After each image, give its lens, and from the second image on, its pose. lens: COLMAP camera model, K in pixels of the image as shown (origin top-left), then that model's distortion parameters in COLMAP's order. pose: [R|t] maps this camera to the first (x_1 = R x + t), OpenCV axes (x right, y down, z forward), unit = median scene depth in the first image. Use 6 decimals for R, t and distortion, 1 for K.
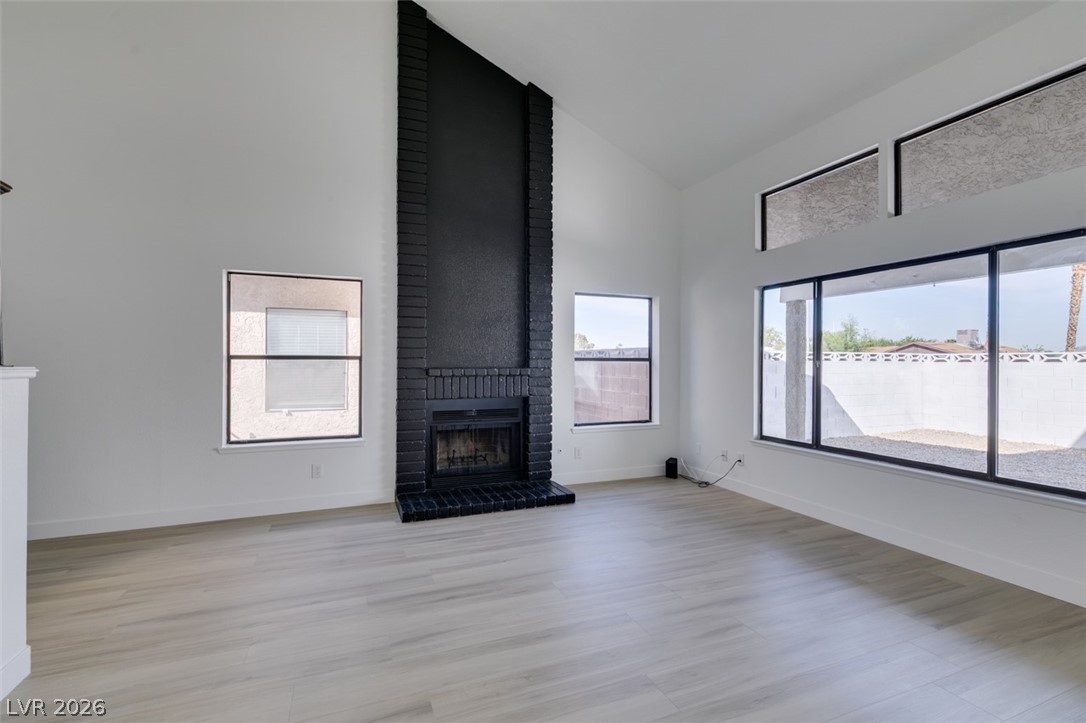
lens RADIAL K [[481.3, 0, 538.4], [0, 481.3, 362.9], [0, 0, 1]] dist [0.002458, -0.000644]
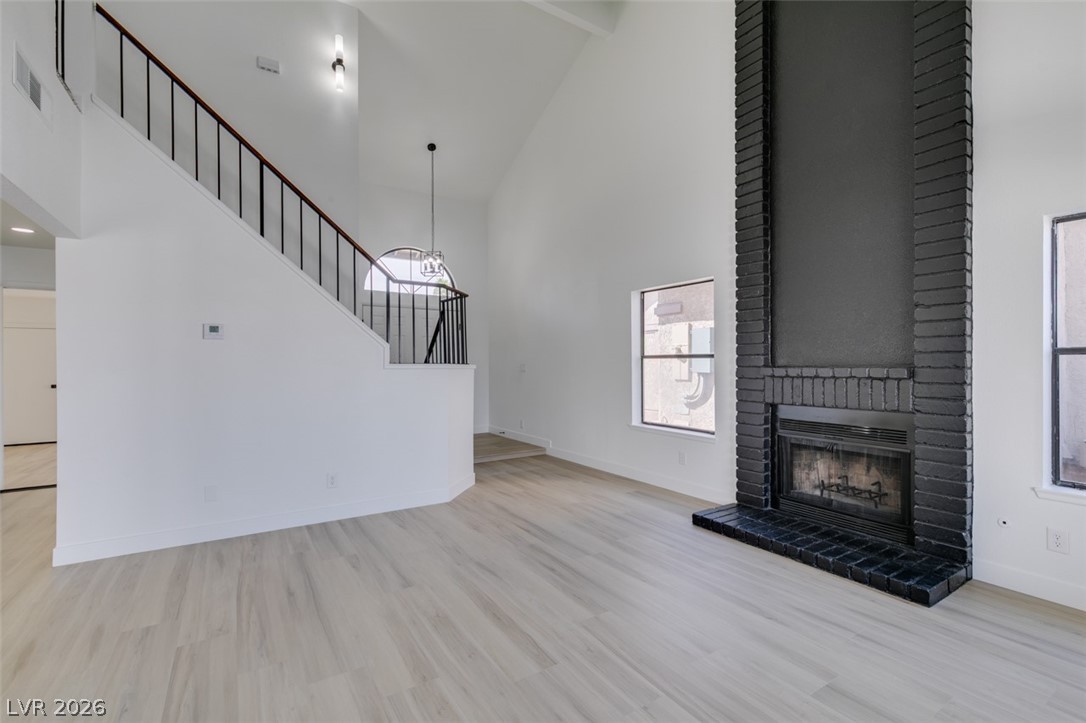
lens RADIAL K [[481.3, 0, 543.4], [0, 481.3, 360.1], [0, 0, 1]] dist [0.002458, -0.000644]
pose [[0.195063, -0.006008, -0.980772, 0.562757], [0.003878, 0.999978, -0.005355, 0.002524], [0.980783, -0.002758, 0.195082, 0.463993]]
